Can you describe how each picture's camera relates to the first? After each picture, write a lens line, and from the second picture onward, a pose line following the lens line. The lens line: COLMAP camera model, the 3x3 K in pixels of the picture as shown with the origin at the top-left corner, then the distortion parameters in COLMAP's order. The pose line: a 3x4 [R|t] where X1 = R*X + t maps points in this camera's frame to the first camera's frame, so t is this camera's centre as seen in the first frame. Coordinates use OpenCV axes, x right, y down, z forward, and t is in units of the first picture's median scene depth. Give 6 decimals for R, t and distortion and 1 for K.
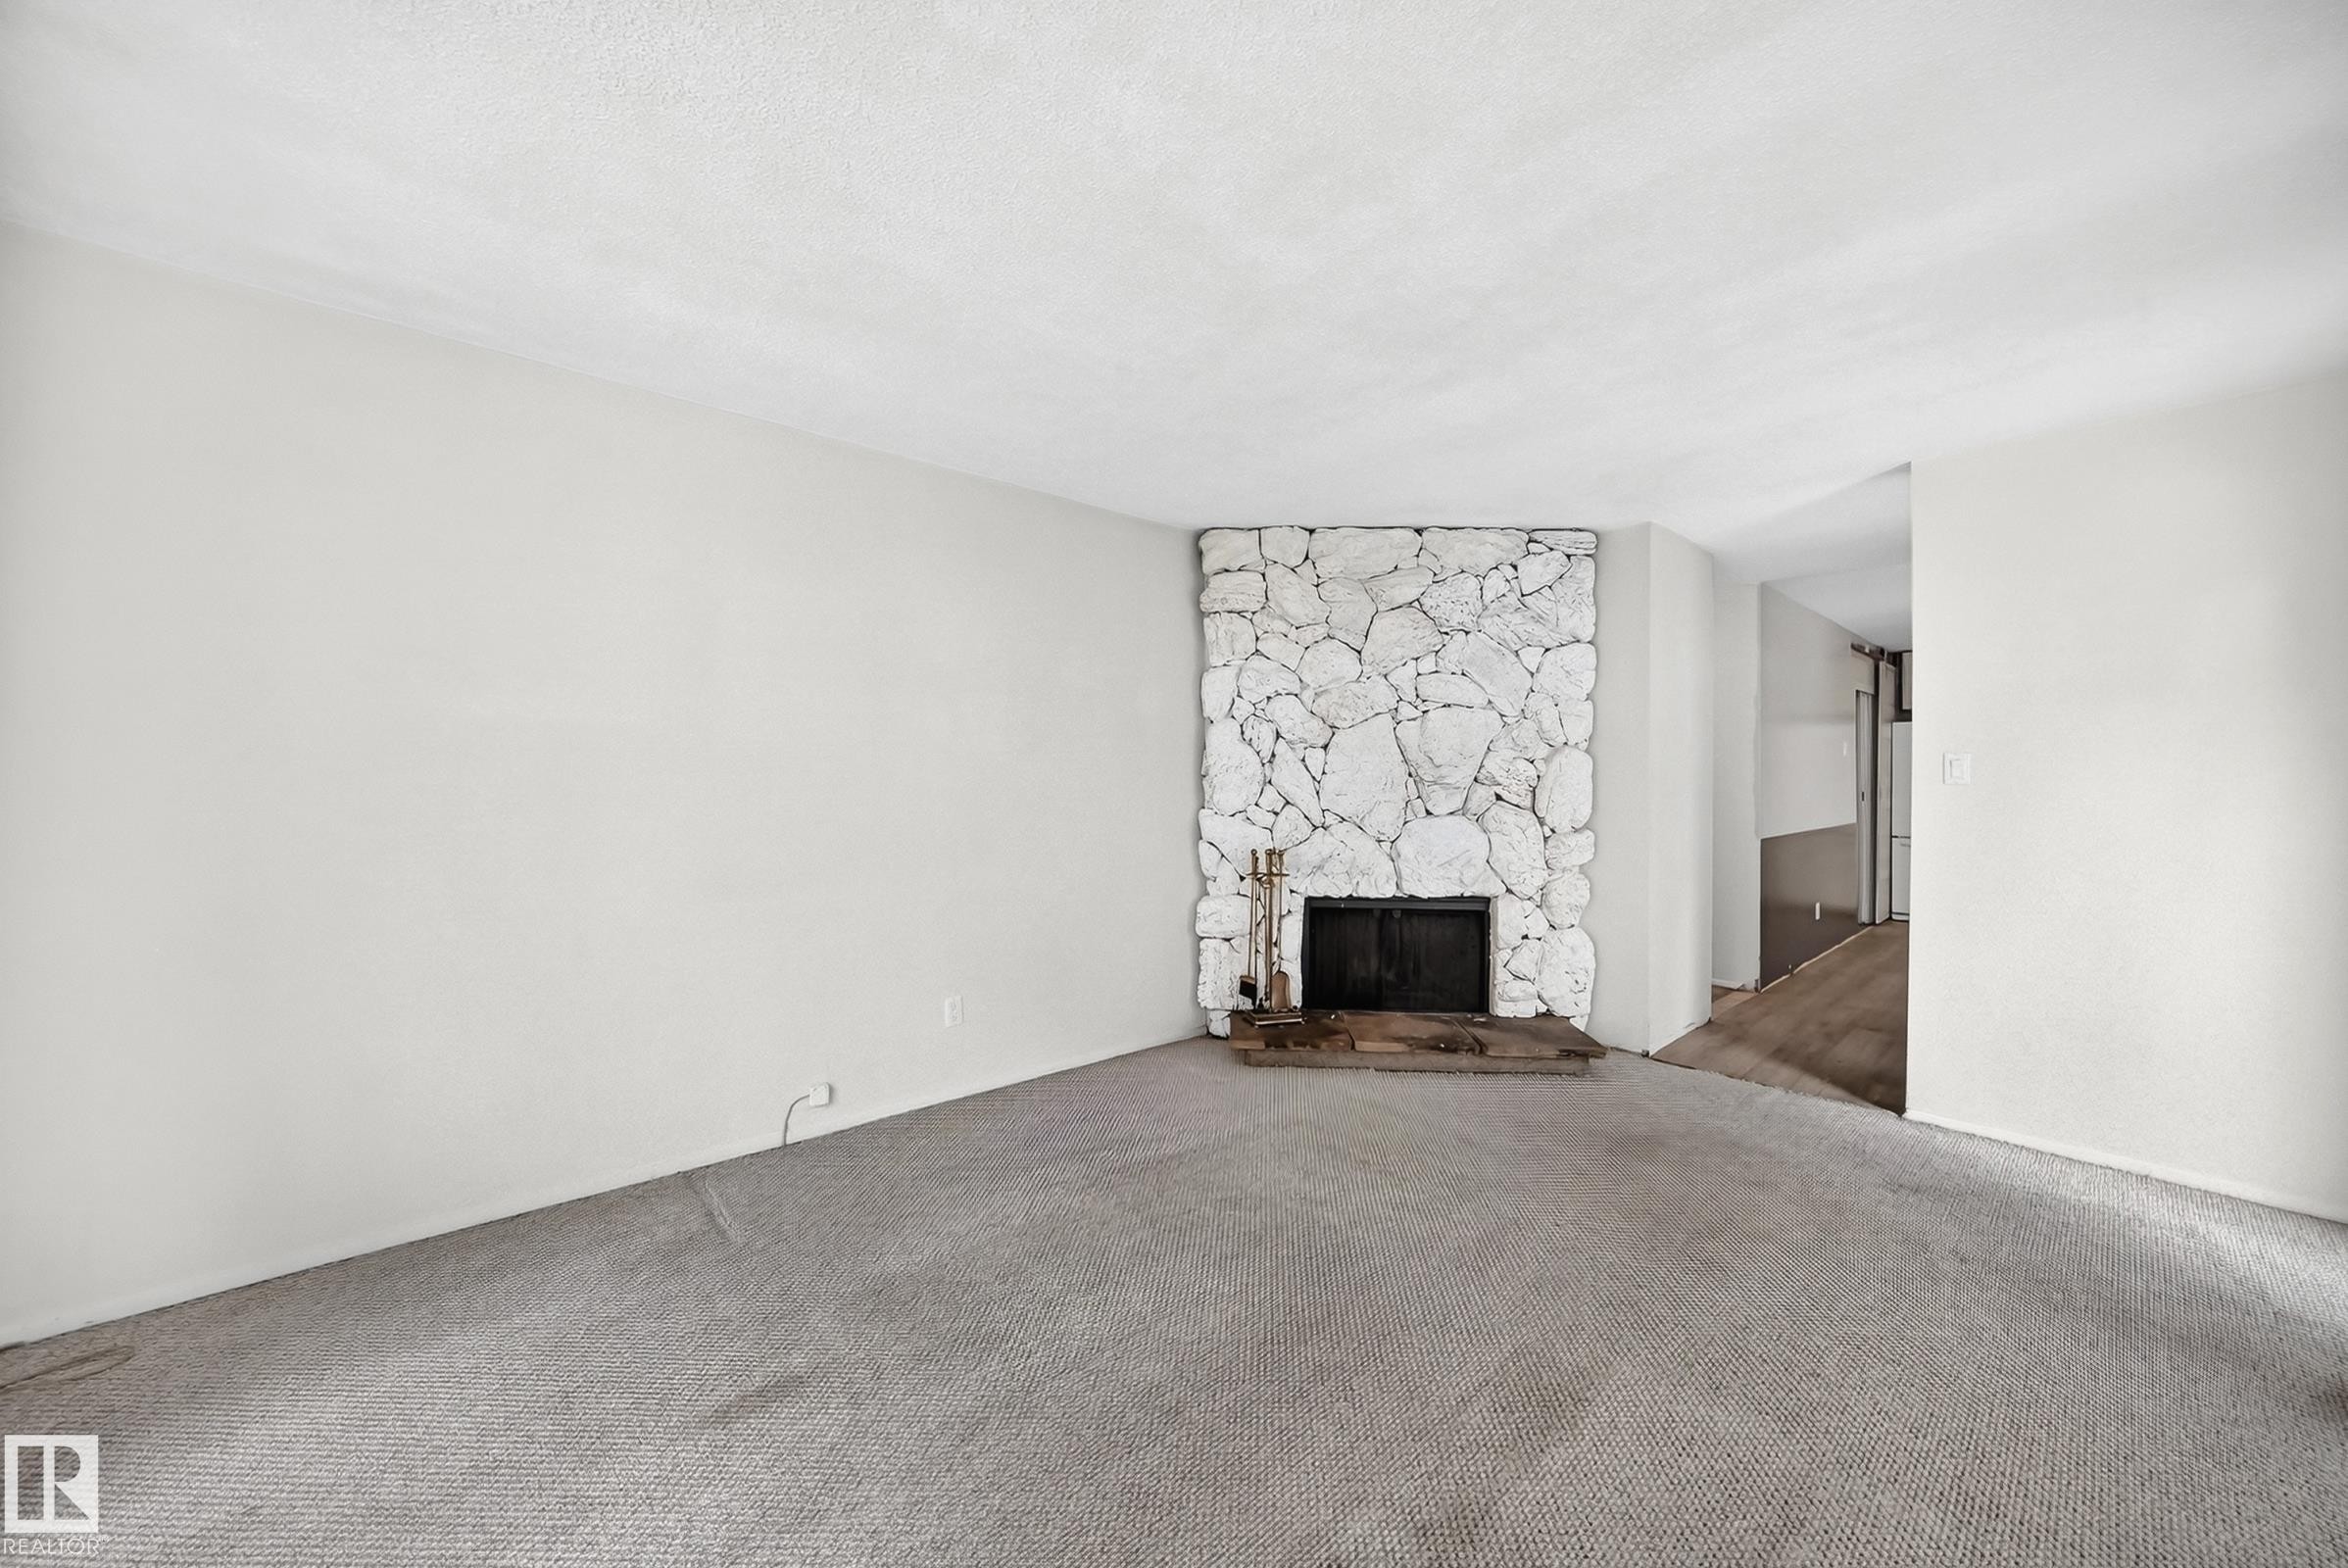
lens RADIAL K [[833.8, 0, 1183.7], [0, 833.8, 780.8], [0, 0, 1]] dist [-0.022152, 0.008149]
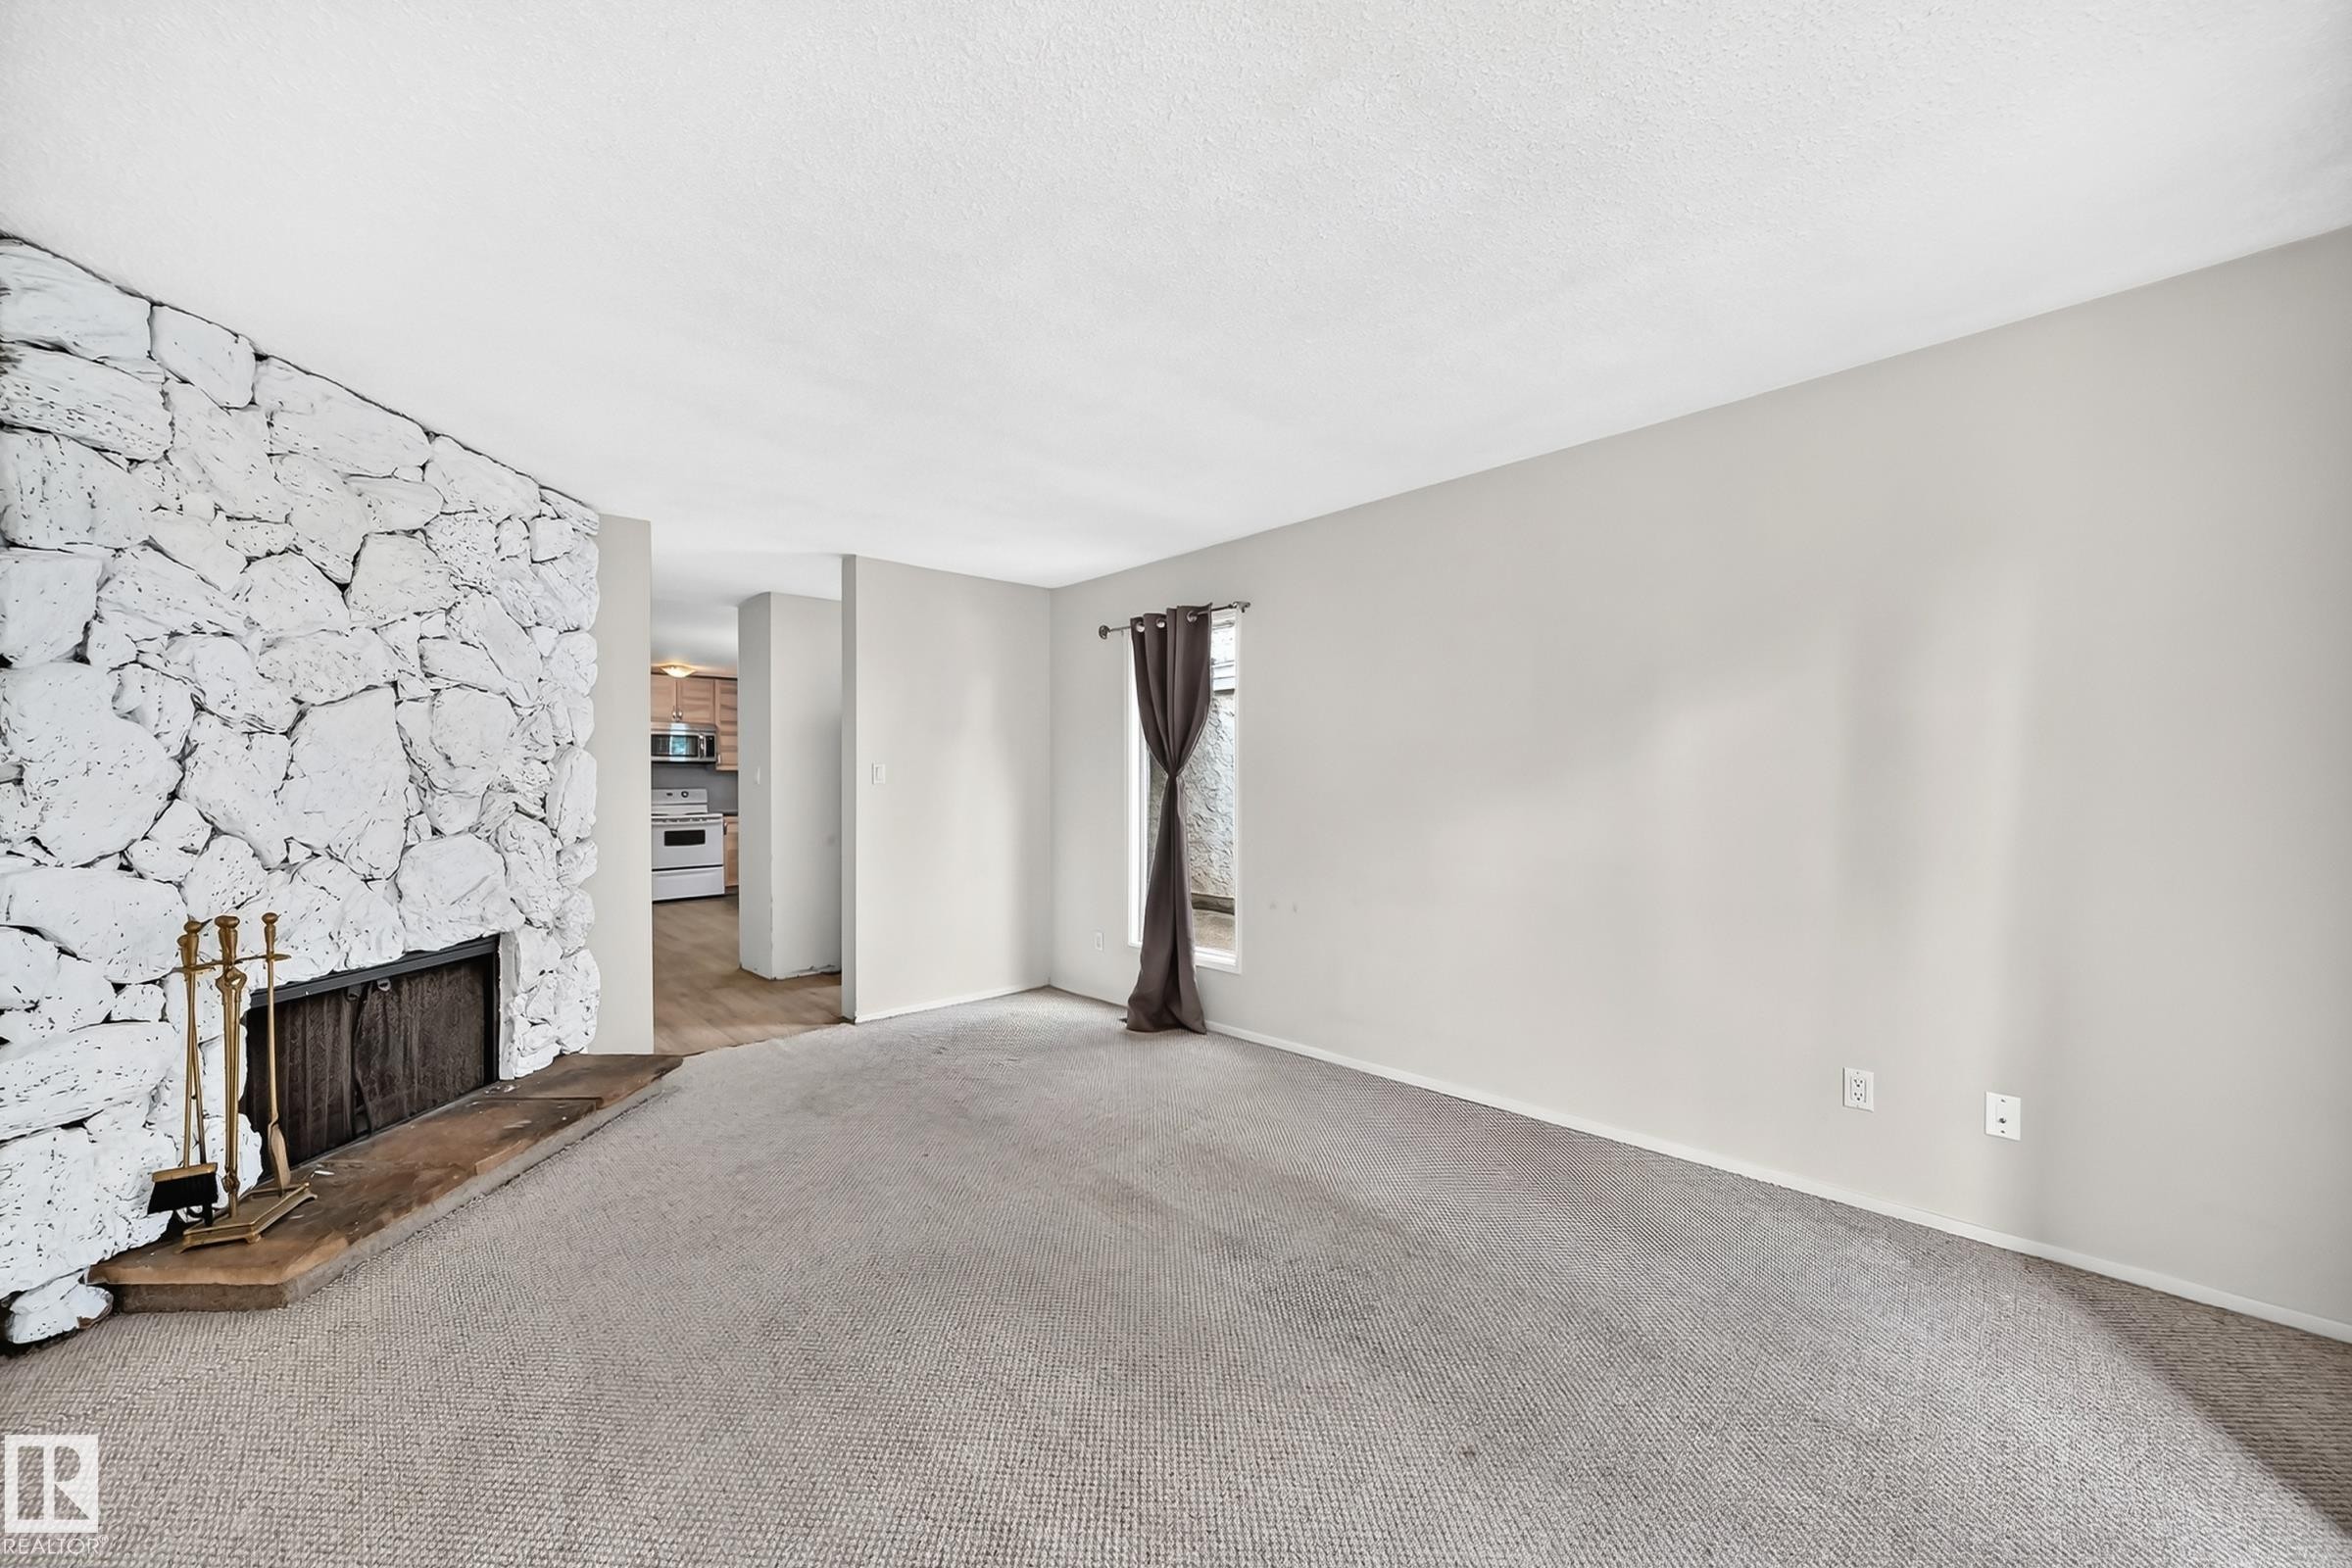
lens RADIAL K [[835.2, 0, 1185.7], [0, 835.2, 780.8], [0, 0, 1]] dist [-0.022152, 0.008149]
pose [[-0.024373, -0.005281, 0.999689, -0.434226], [0.002516, 0.999983, 0.005344, -0.007788], [-0.999700, 0.002645, -0.024360, 0.373009]]
